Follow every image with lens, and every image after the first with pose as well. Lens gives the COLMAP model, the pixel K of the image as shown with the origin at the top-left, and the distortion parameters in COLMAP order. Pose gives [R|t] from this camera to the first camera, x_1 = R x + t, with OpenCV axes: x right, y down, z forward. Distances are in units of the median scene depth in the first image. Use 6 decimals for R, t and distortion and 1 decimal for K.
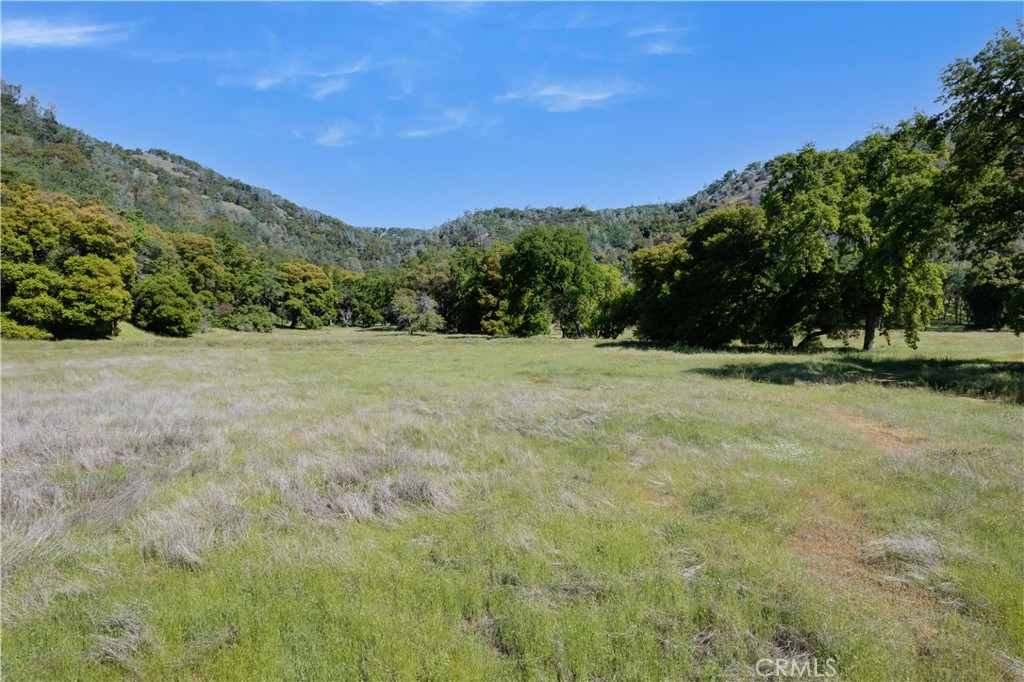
lens RADIAL K [[653.8, 0, 512.0], [0, 653.8, 341.0], [0, 0, 1]] dist [-0.069708, 0.065340]
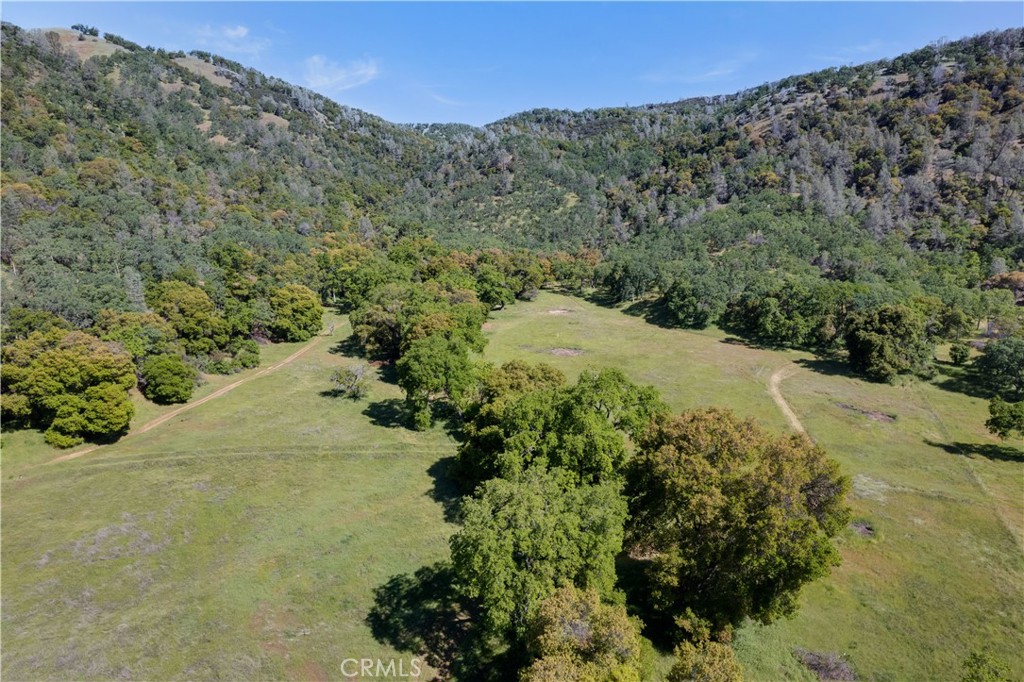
lens RADIAL K [[653.8, 0, 512.0], [0, 653.8, 341.0], [0, 0, 1]] dist [-0.069708, 0.065340]
pose [[0.996231, 0.017193, -0.085022, 0.215480], [-0.001309, 0.983028, 0.183452, -0.273715], [0.086733, -0.182649, 0.979345, -0.180115]]
